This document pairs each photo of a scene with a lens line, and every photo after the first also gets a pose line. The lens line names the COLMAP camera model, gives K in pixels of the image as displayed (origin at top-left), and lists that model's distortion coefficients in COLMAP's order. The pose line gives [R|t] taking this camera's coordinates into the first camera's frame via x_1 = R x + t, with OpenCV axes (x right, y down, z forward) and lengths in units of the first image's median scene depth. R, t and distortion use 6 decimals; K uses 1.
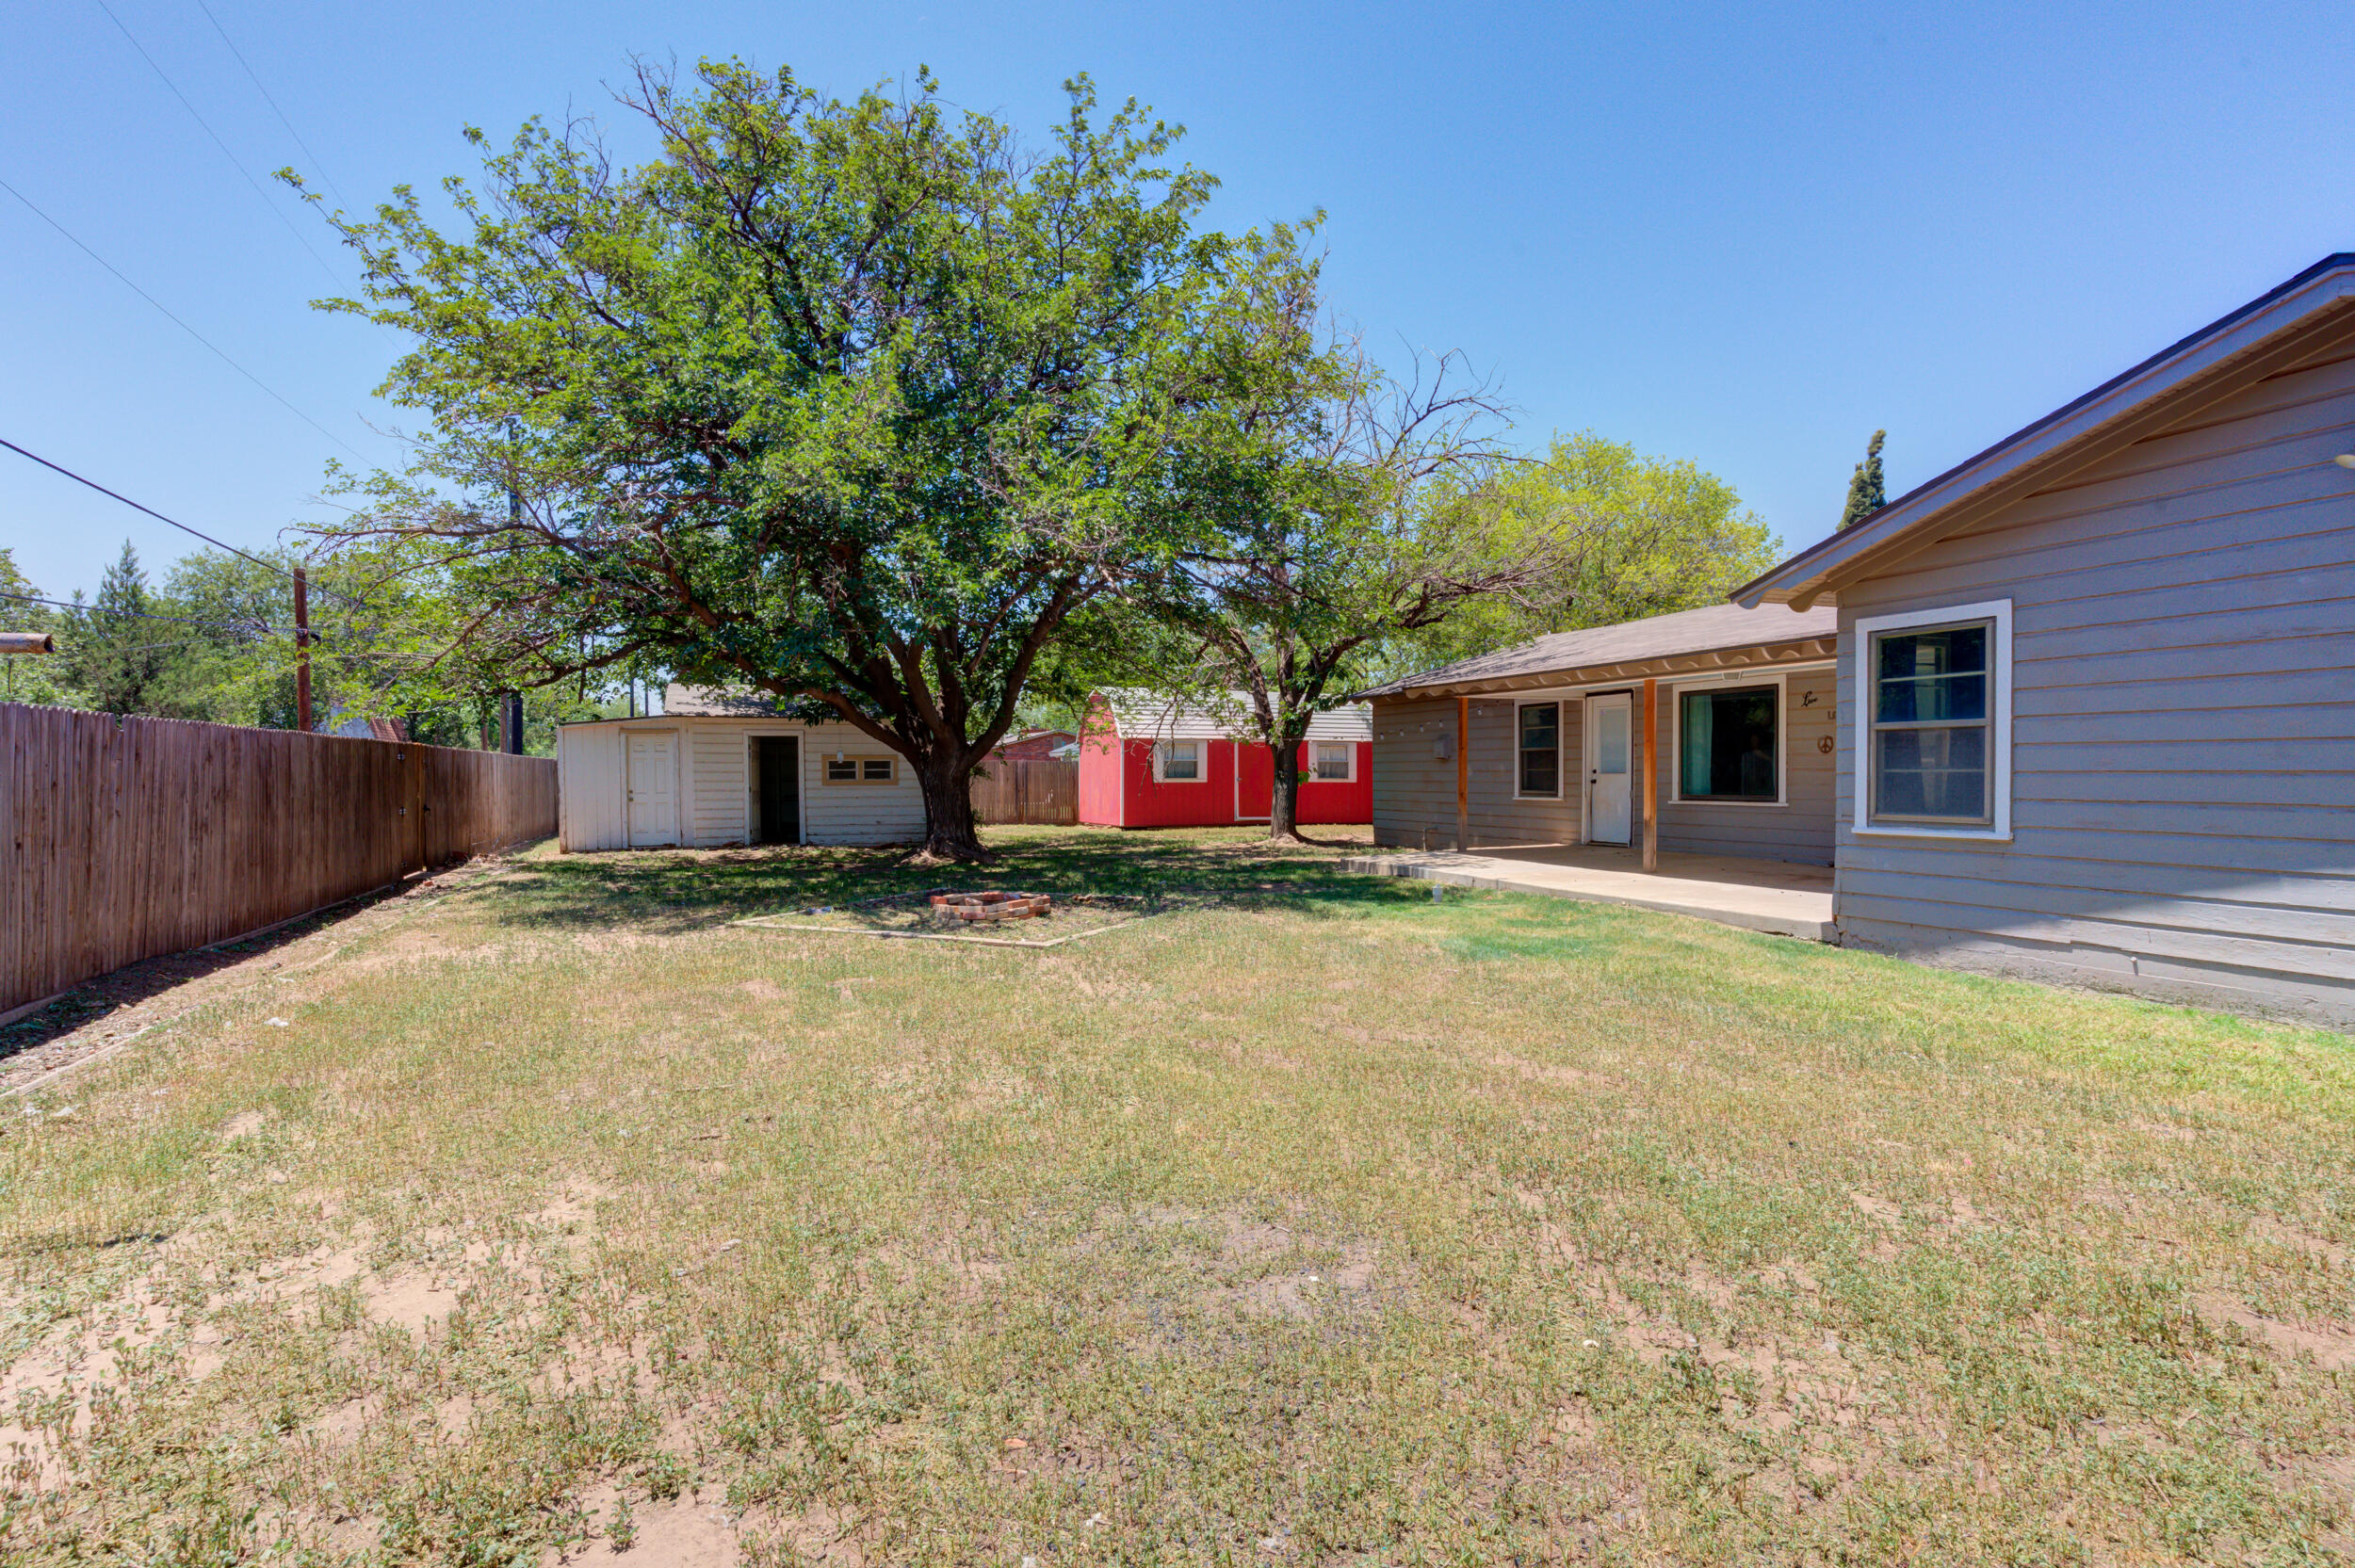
lens RADIAL K [[1183.3, 0, 1177.5], [0, 1183.3, 784.0], [0, 0, 1]] dist [-0.064884, 0.035408]
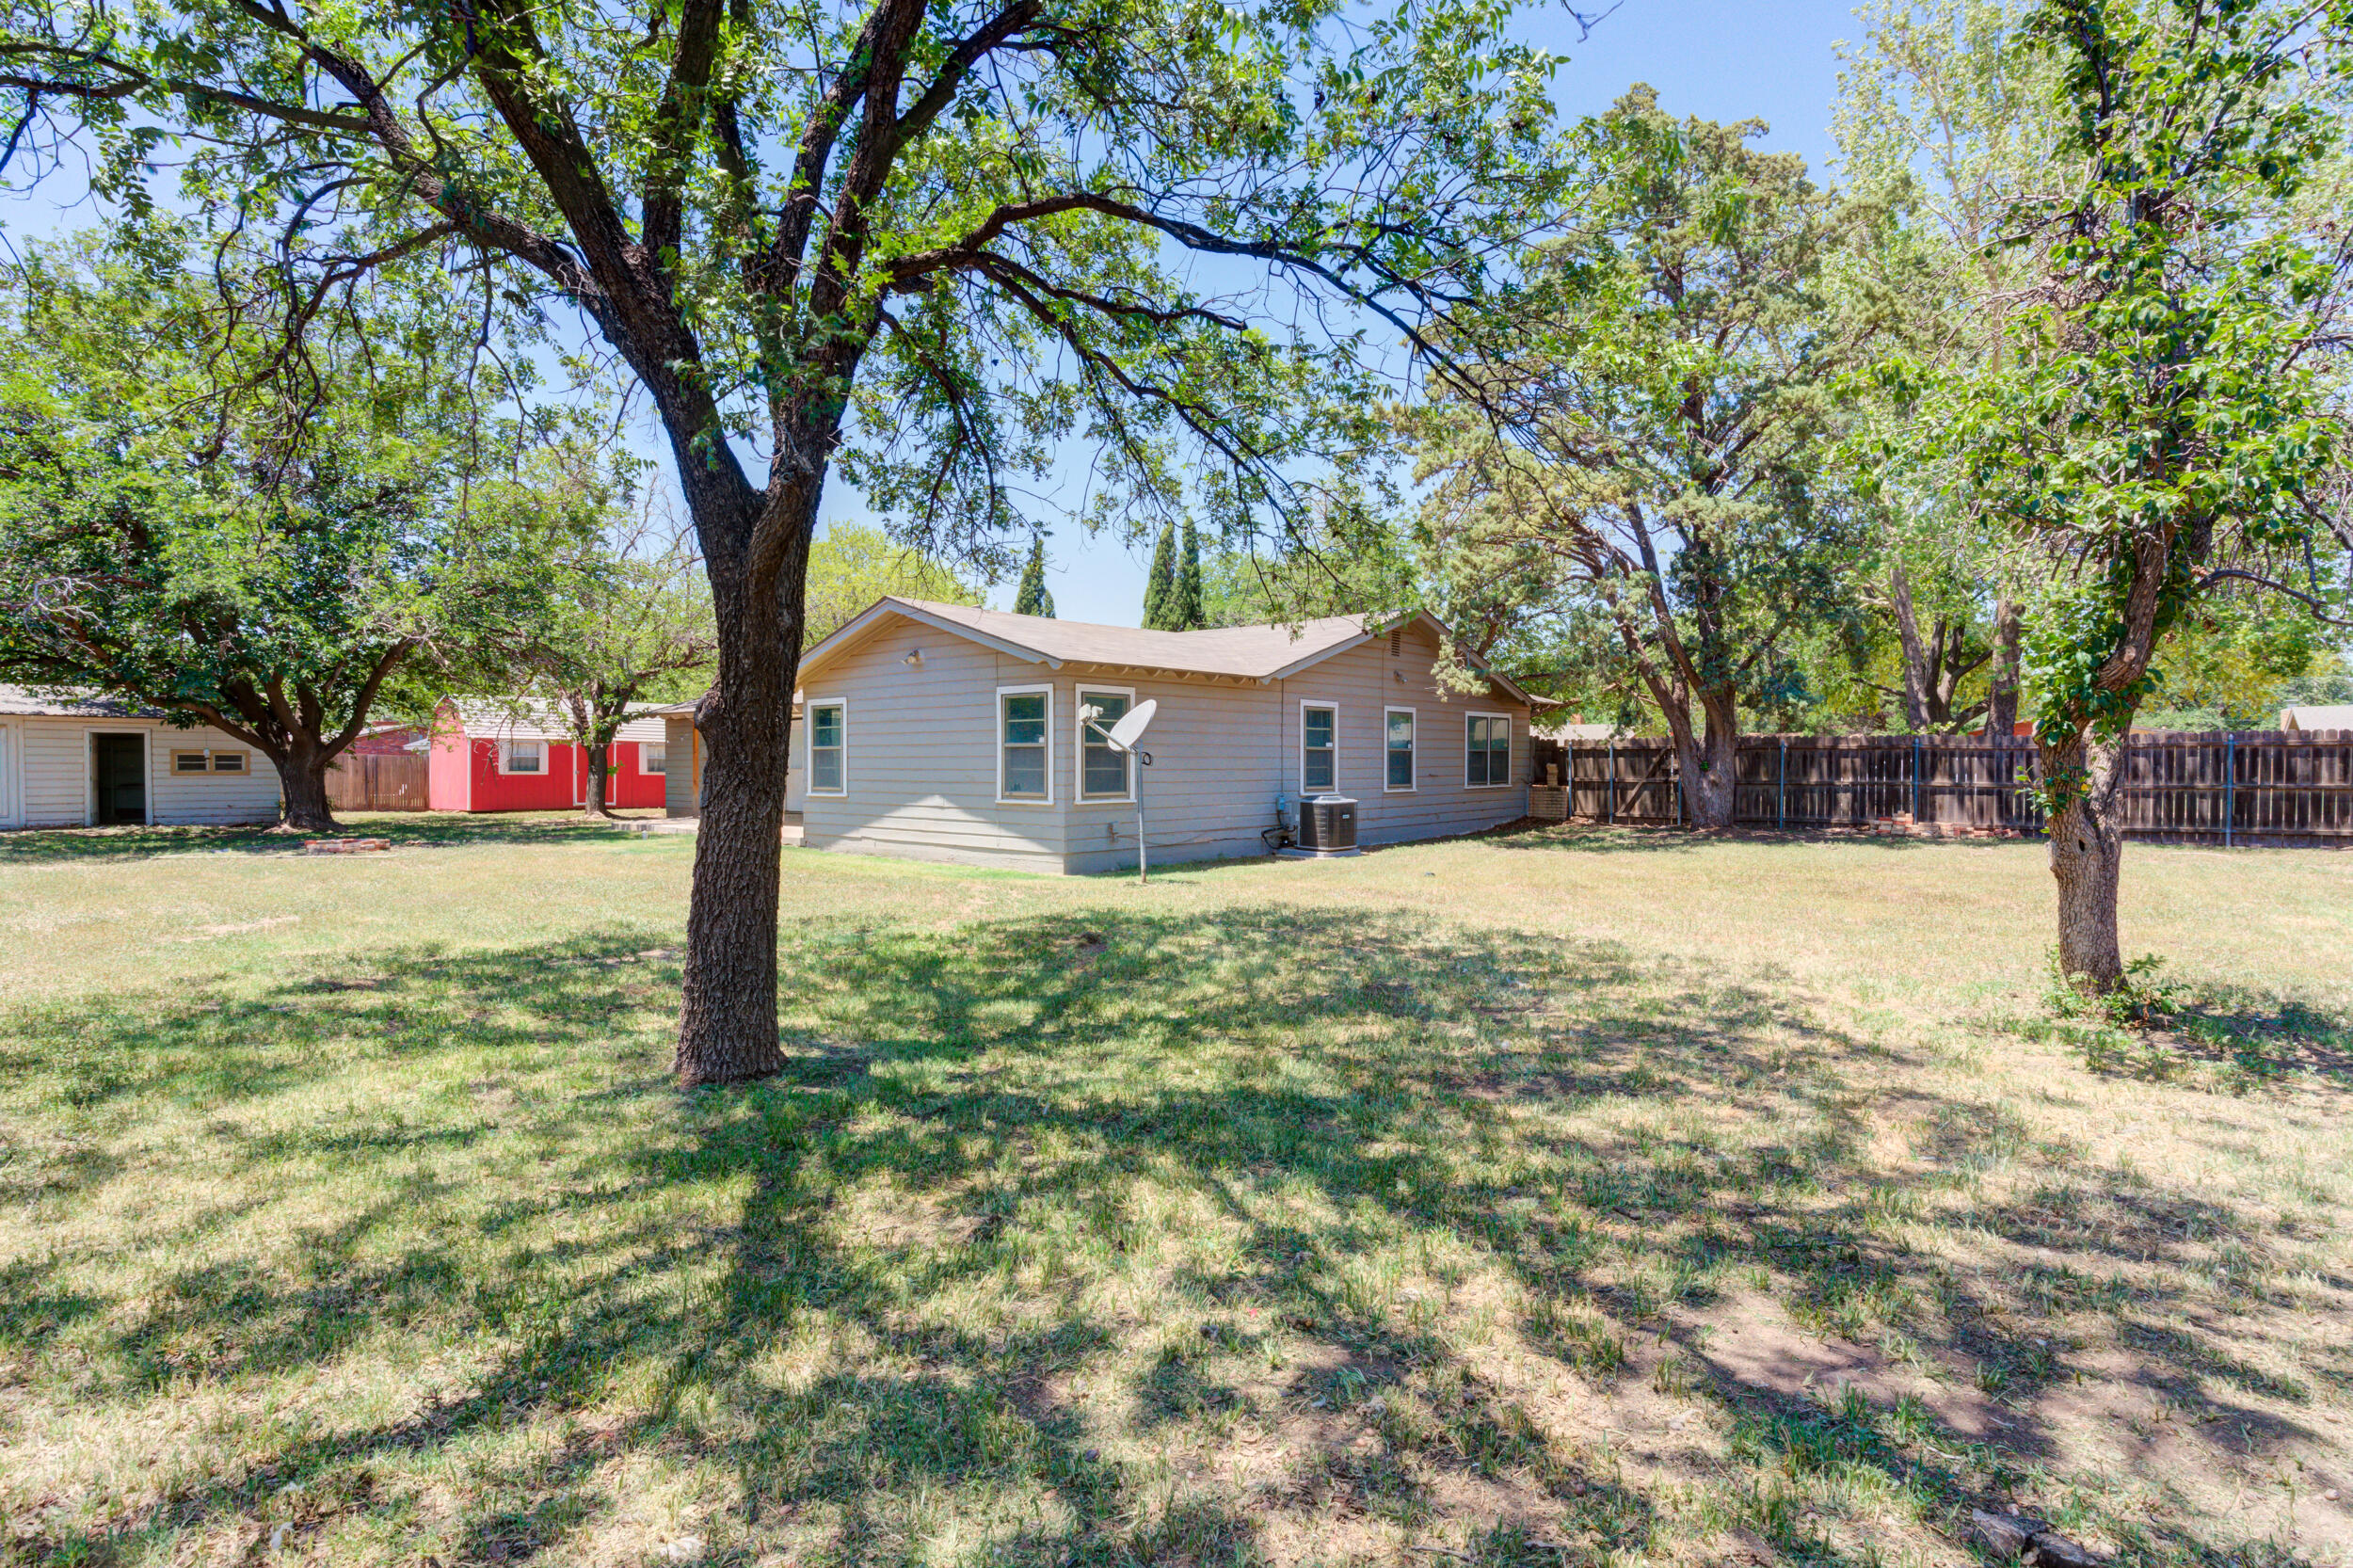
lens RADIAL K [[1523.7, 0, 1272.3], [0, 1523.7, 780.7], [0, 0, 1]] dist [0.002051, 0.067184]
pose [[0.922121, 0.004052, 0.386880, 0.133670], [-0.002882, 0.999989, -0.003604, 0.010577], [-0.386890, 0.002208, 0.922123, -0.983094]]
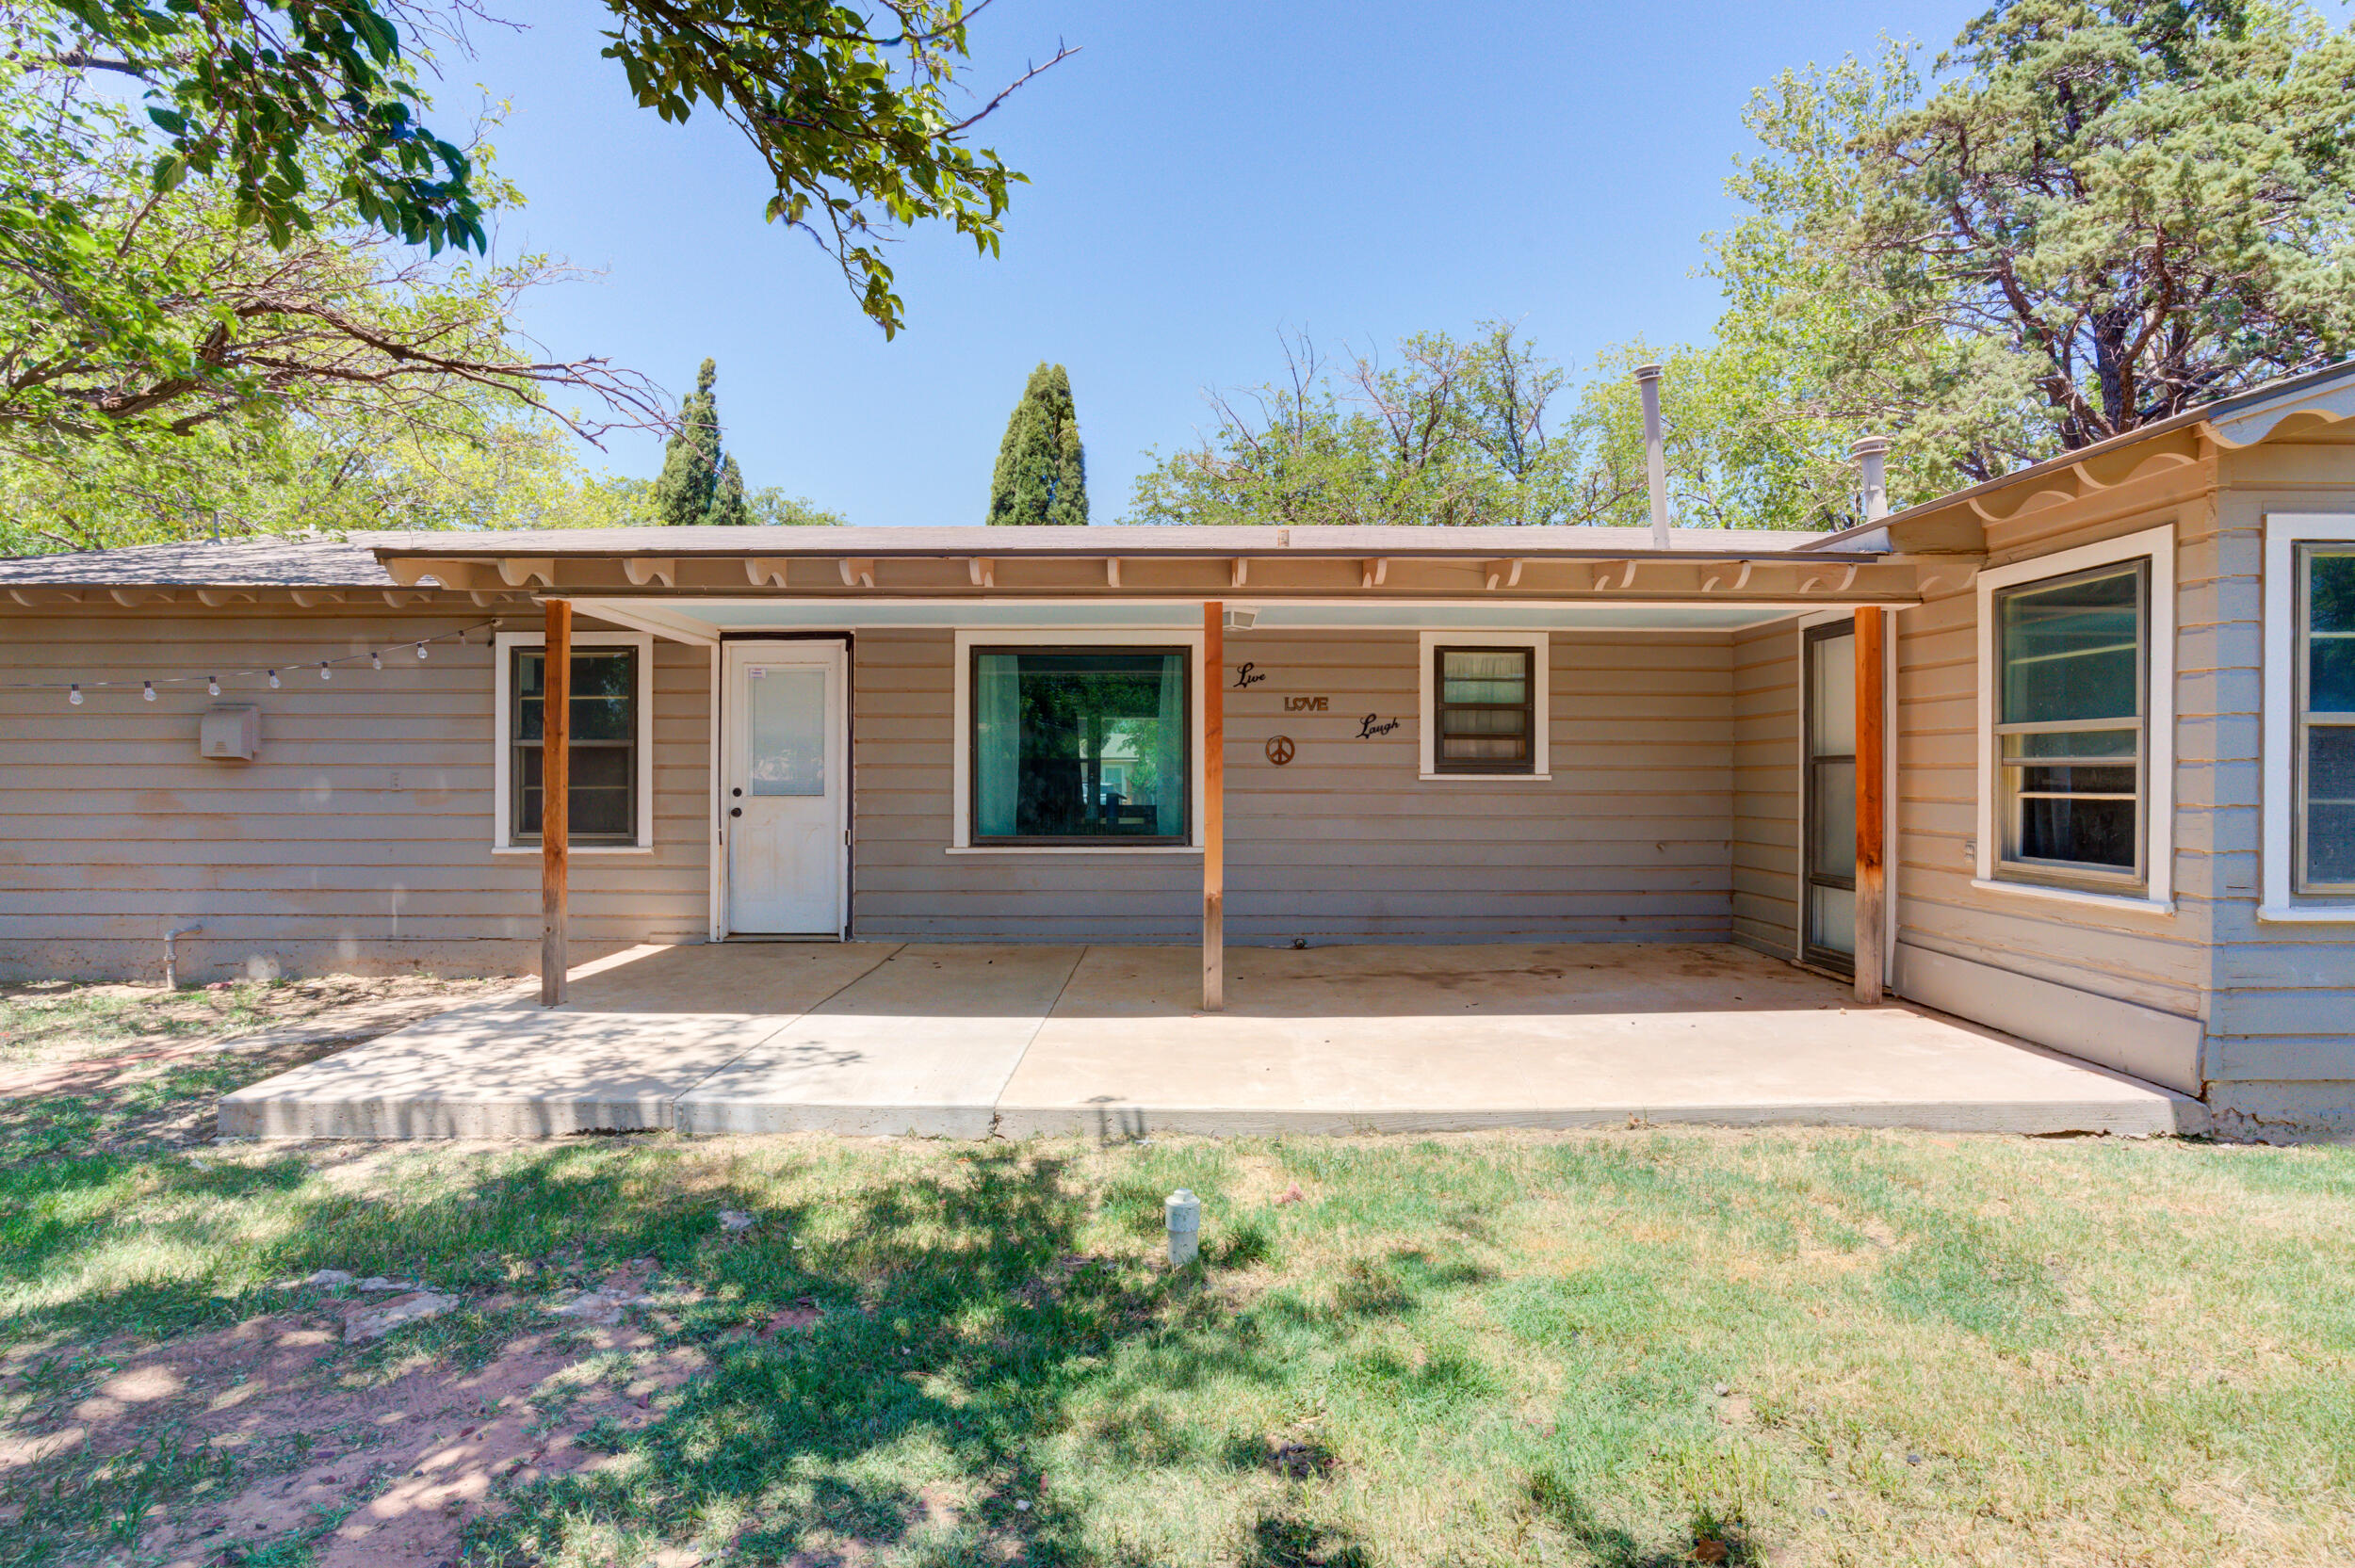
lens RADIAL K [[1183.3, 0, 1177.5], [0, 1183.3, 784.0], [0, 0, 1]] dist [-0.064884, 0.035408]
pose [[0.373953, -0.001432, 0.927447, -0.037896], [0.009051, 0.999957, -0.002105, -0.010923], [-0.927404, 0.009182, 0.373950, 0.635933]]
